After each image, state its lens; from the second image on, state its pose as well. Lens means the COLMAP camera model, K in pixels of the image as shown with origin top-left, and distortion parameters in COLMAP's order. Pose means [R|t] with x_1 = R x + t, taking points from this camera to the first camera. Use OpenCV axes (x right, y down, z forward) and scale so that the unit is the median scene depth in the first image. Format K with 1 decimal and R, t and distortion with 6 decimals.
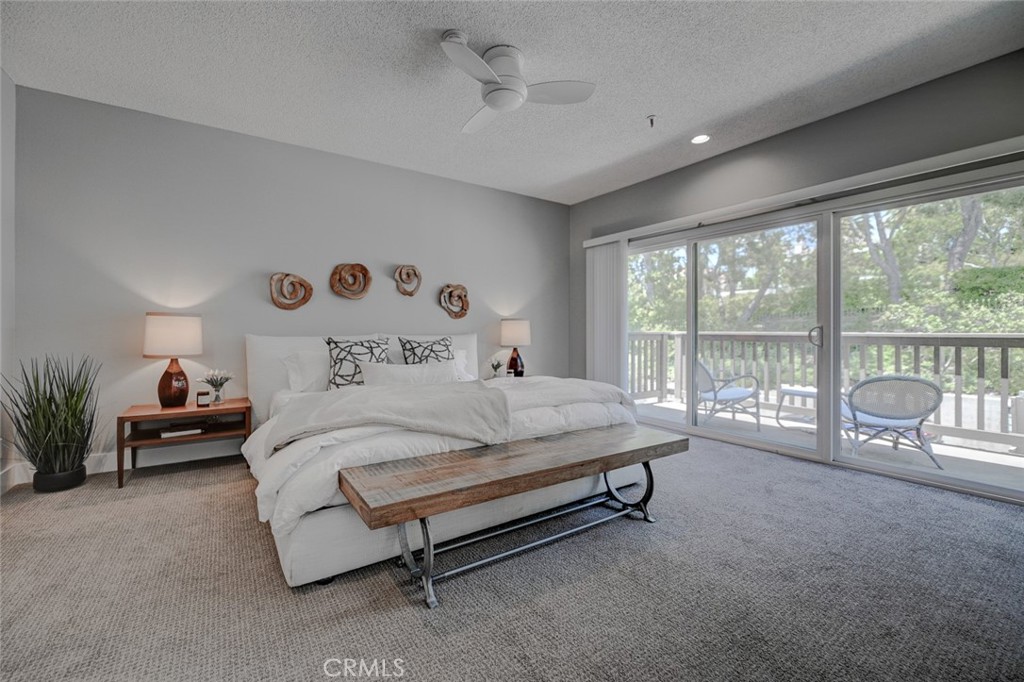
lens RADIAL K [[426.1, 0, 506.2], [0, 426.1, 328.2], [0, 0, 1]] dist [-0.011016, -0.000214]
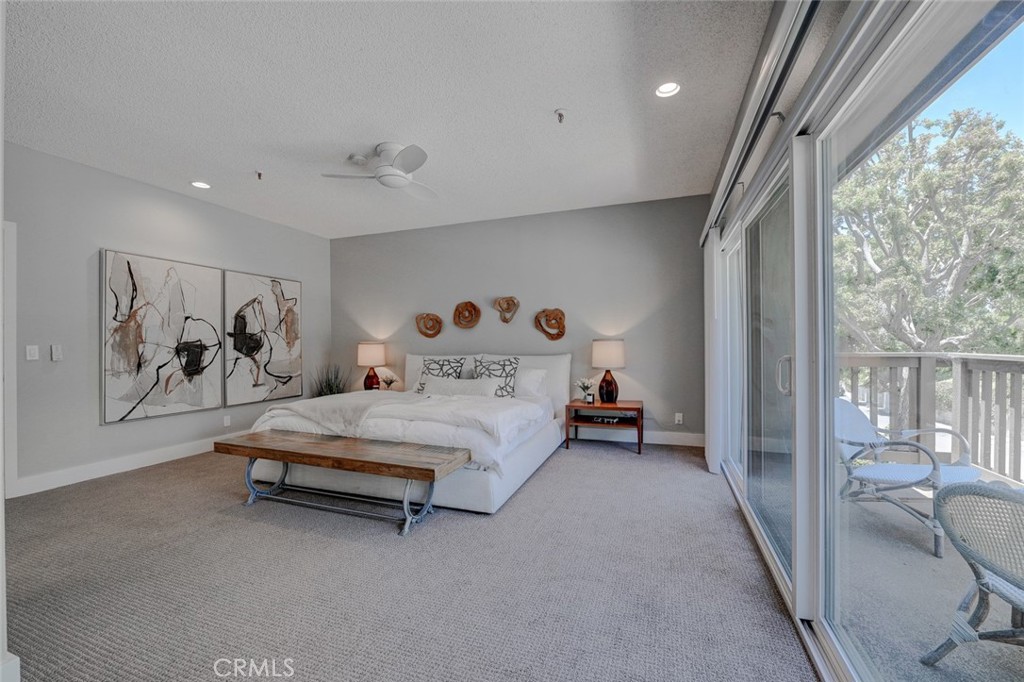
lens RADIAL K [[414.2, 0, 505.2], [0, 414.2, 341.2], [0, 0, 1]] dist [-0.003294, -0.000332]
pose [[0.581682, -0.008391, -0.813373, 1.025238], [0.013584, 0.999908, -0.000601, -0.032373], [0.813303, -0.010699, 0.581743, 0.442667]]
